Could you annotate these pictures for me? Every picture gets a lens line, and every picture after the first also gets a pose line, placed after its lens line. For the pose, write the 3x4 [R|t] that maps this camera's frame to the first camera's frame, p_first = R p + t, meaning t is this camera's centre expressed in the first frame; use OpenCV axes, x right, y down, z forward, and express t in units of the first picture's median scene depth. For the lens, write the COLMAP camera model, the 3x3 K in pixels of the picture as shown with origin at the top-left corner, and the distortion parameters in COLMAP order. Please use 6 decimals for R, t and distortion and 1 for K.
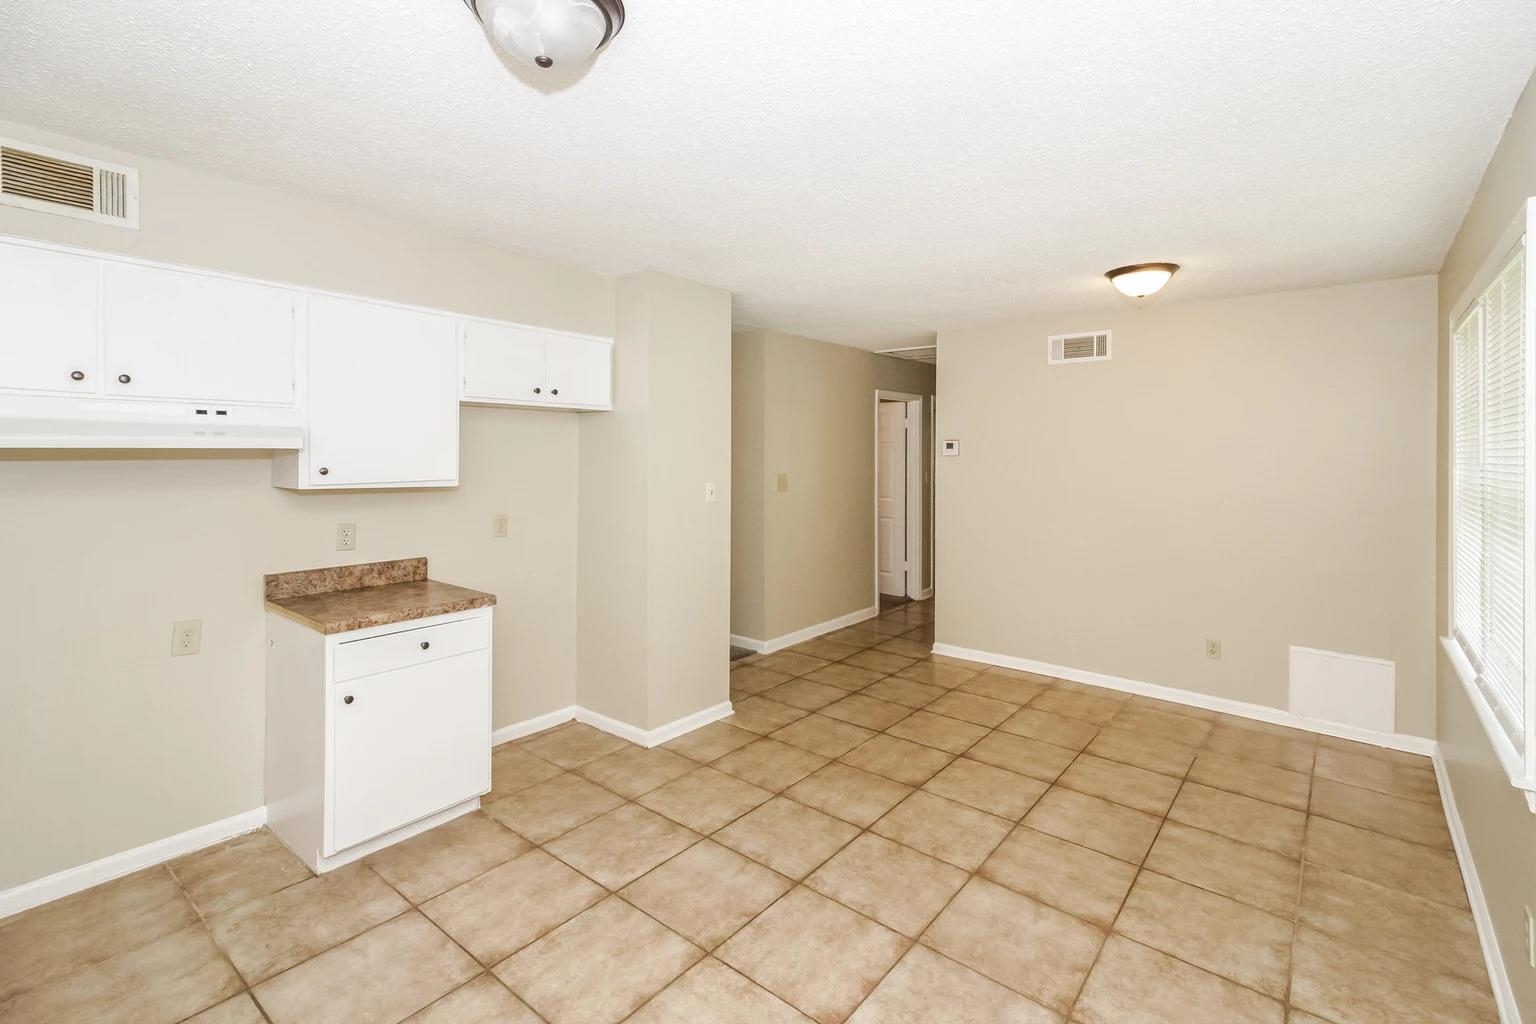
lens RADIAL K [[705.1, 0, 763.2], [0, 705.1, 456.0], [0, 0, 1]] dist [-0.000935, -0.001208]
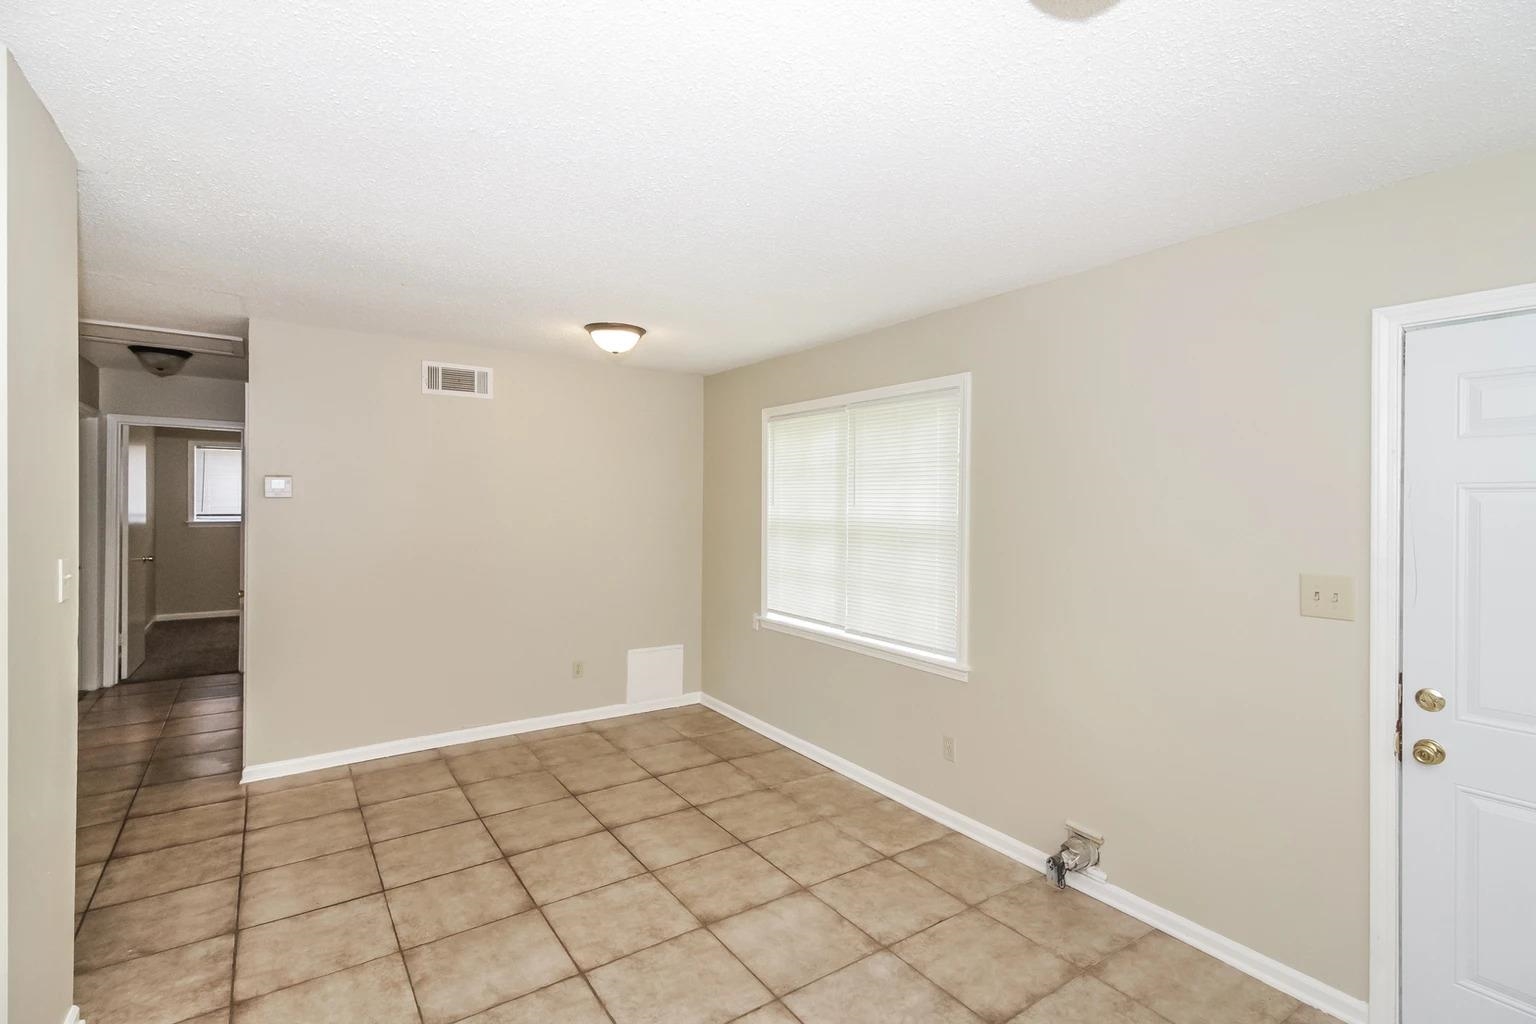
lens RADIAL K [[726.3, 0, 773.1], [0, 726.3, 502.2], [0, 0, 1]] dist [0.000647, -0.000884]
pose [[0.251942, -0.011098, 0.967679, -0.532683], [-0.001229, 0.999930, 0.011787, -0.010031], [-0.967742, -0.004159, 0.251910, 0.531926]]
